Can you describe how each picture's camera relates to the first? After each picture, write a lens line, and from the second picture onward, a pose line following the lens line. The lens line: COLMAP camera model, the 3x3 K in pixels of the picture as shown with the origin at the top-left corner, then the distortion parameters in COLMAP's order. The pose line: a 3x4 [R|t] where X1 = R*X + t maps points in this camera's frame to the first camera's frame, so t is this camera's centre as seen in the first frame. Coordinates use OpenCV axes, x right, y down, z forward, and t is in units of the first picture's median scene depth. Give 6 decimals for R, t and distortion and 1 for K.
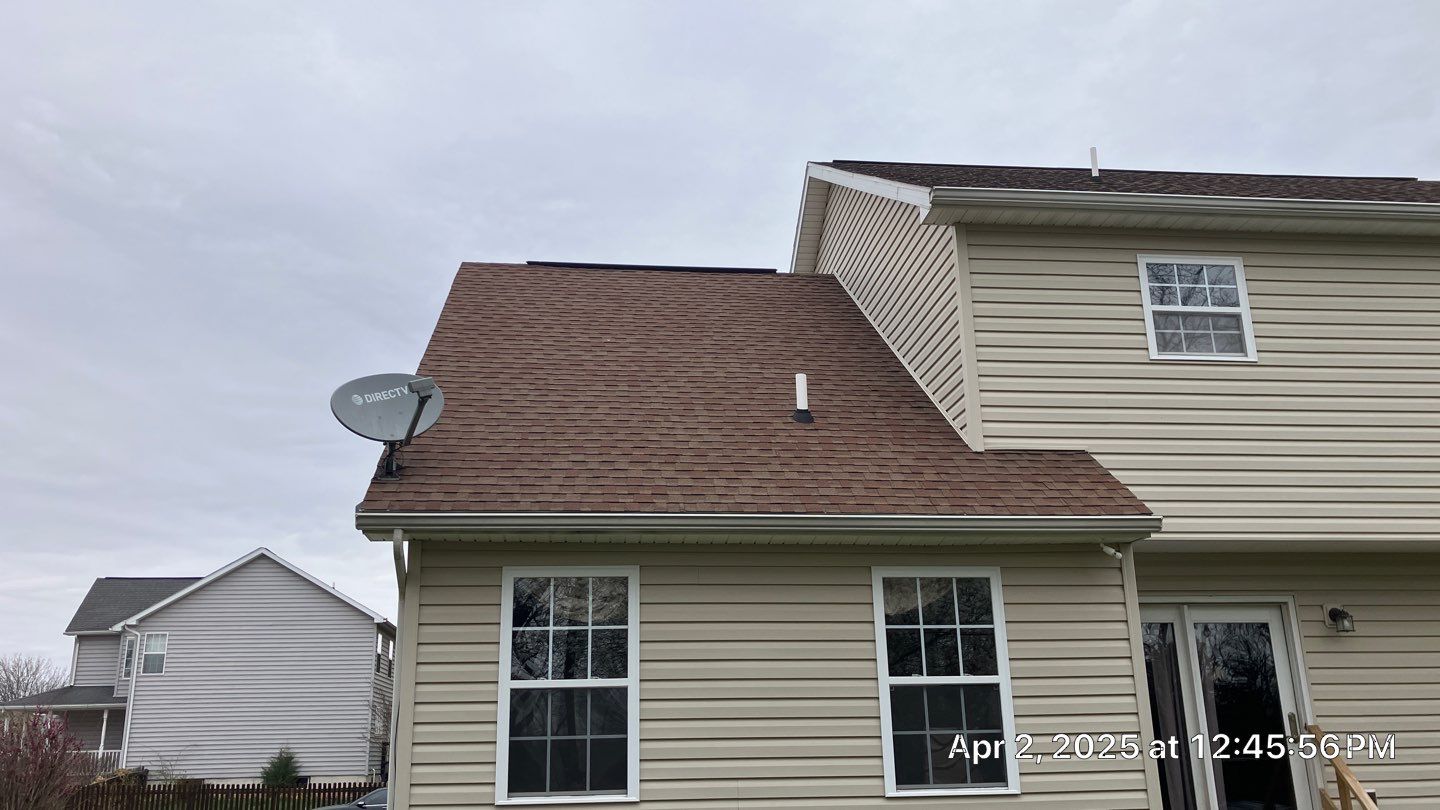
lens RADIAL K [[1170.2, 0, 722.0], [0, 1170.2, 431.1], [0, 0, 1]] dist [0.020224, 0.019294]
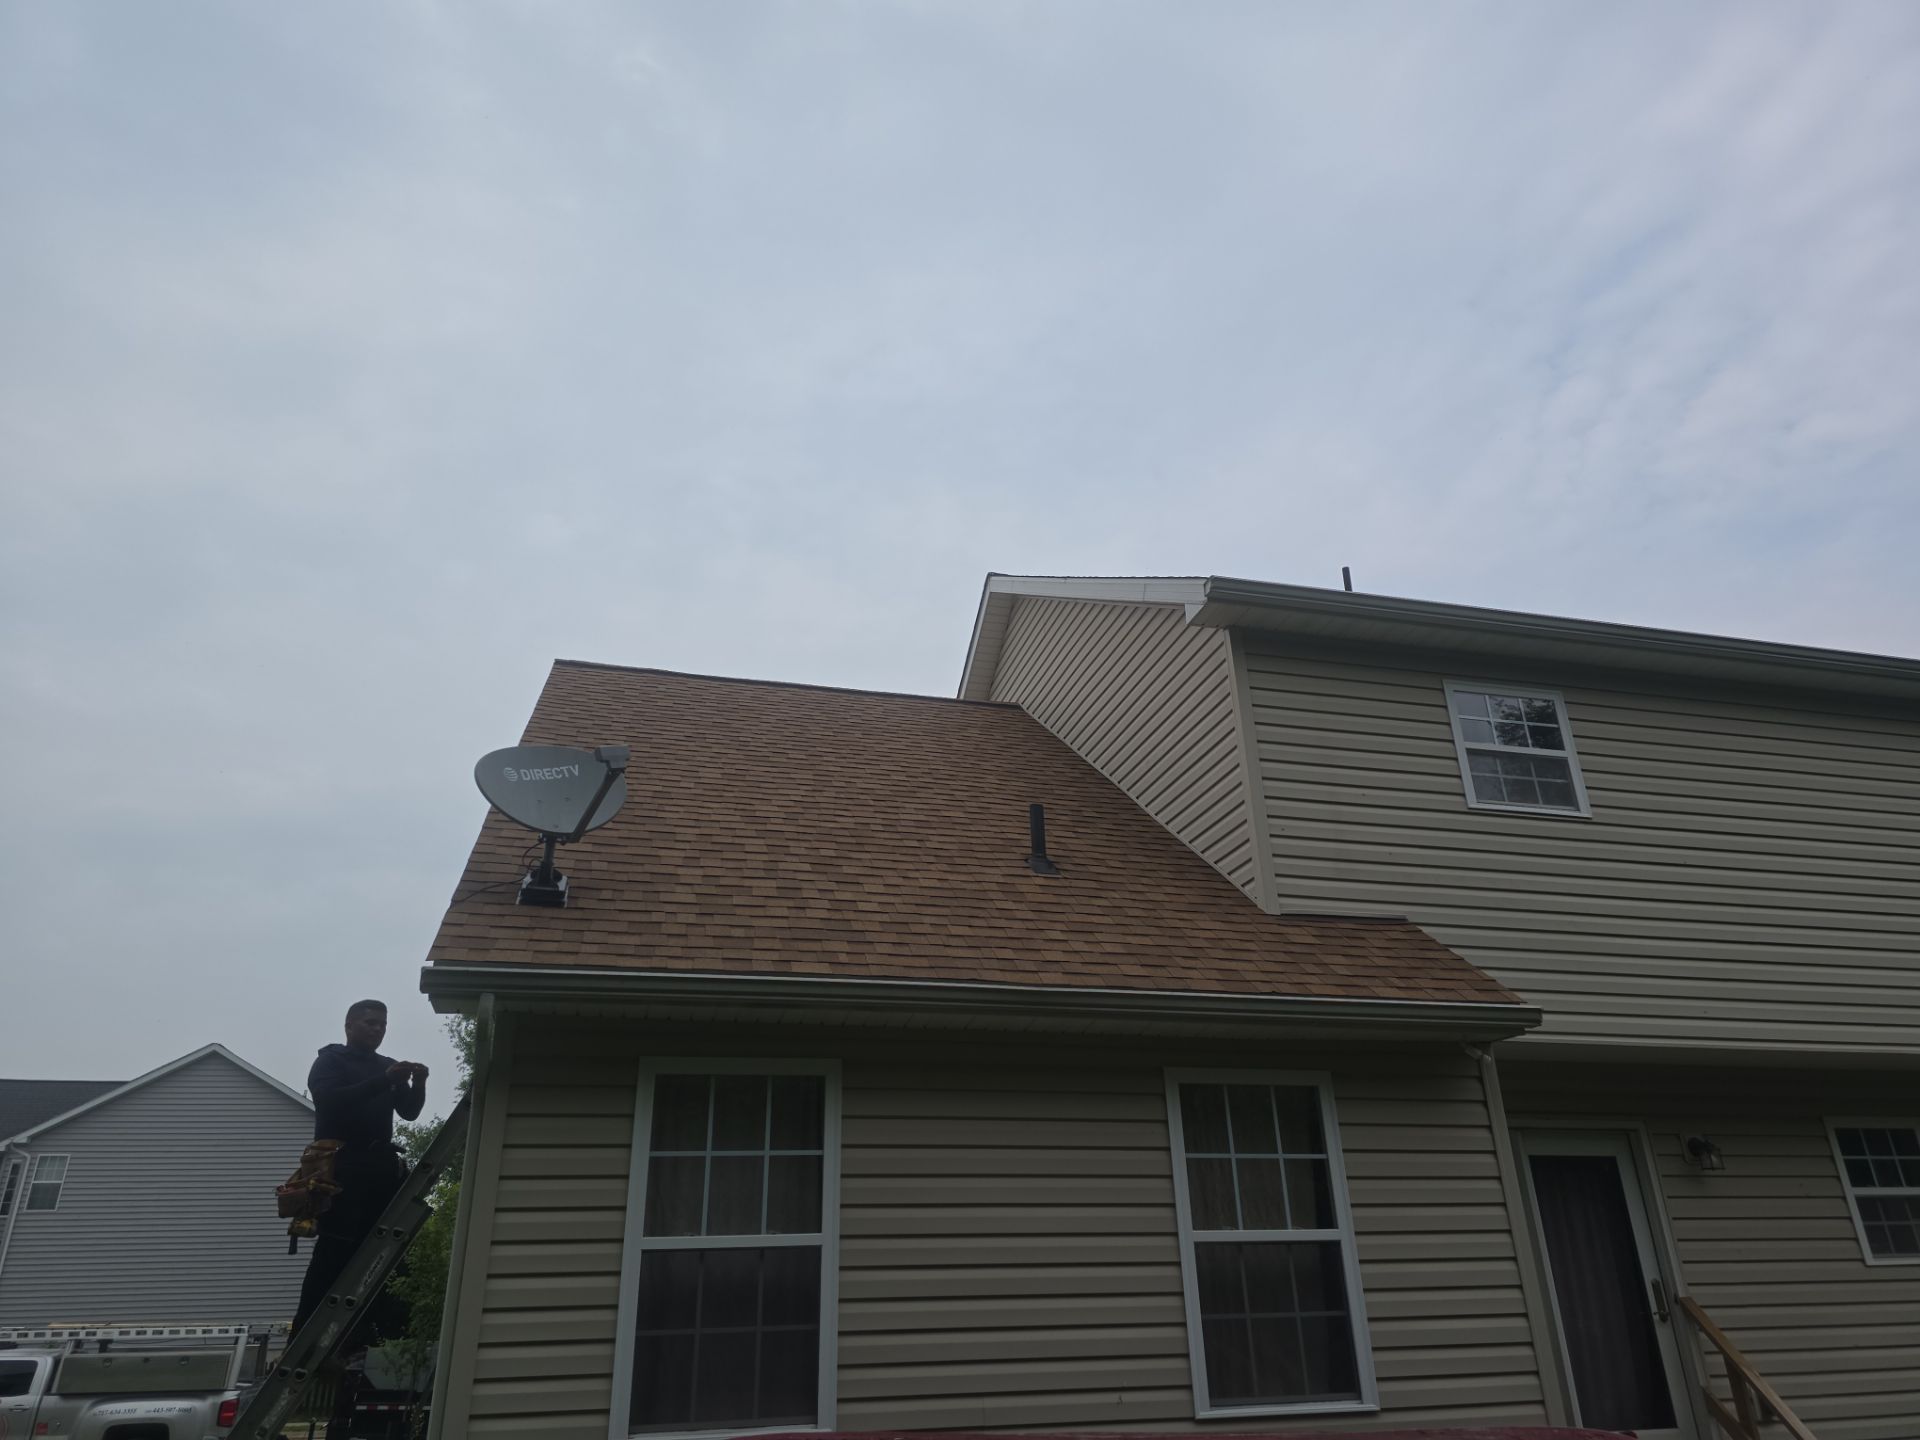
lens RADIAL K [[1286.6, 0, 963.9], [0, 1286.6, 724.6], [0, 0, 1]] dist [0.042518, -0.033397]
pose [[0.989540, 0.054749, 0.133463, -0.094238], [-0.033559, 0.987166, -0.156135, 0.031674], [-0.140298, 0.150023, 0.978677, 0.187302]]
